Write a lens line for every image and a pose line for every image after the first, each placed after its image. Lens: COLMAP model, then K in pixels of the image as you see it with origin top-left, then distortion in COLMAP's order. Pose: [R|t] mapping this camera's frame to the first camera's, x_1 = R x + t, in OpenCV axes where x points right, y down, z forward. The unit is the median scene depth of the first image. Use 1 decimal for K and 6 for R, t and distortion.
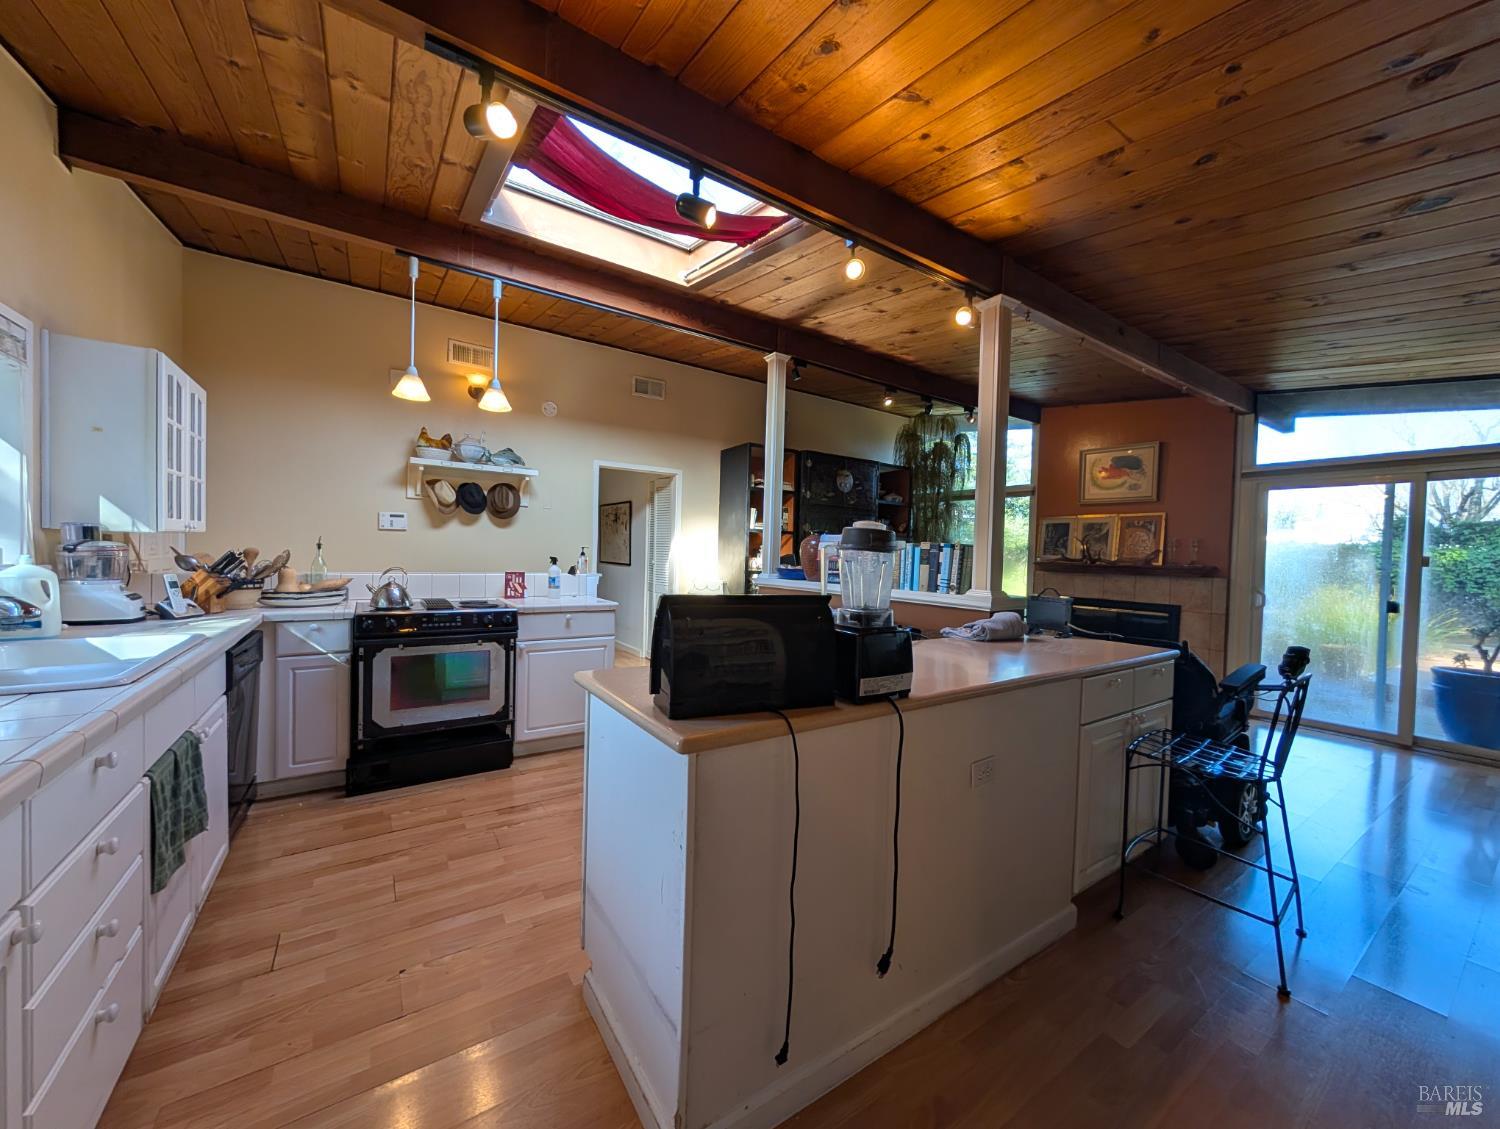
lens RADIAL K [[573.1, 0, 750.6], [0, 573.1, 565.8], [0, 0, 1]] dist [0.005412, -0.000351]
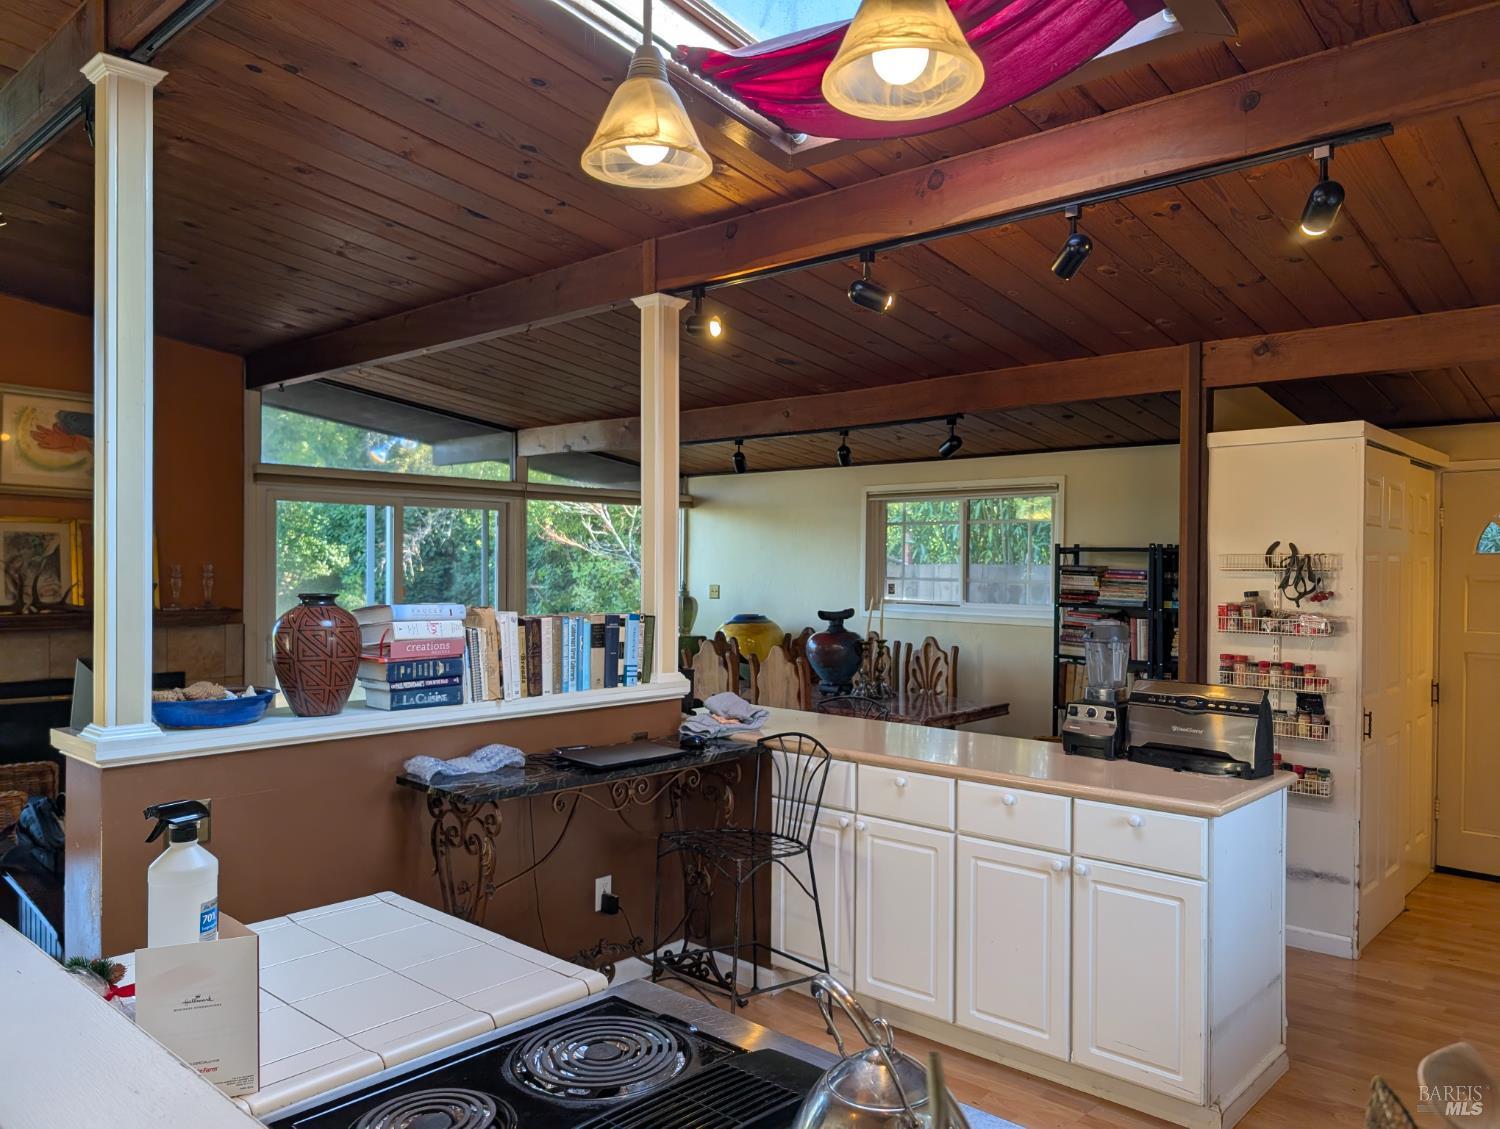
lens RADIAL K [[1086.2, 0, 775.2], [0, 1086.2, 559.1], [0, 0, 1]] dist [0.043155, -0.031879]
pose [[-0.239109, -0.020996, 0.970766, -0.669830], [0.006566, 0.999708, 0.023239, -0.092275], [-0.970971, 0.011930, -0.238901, 0.781086]]
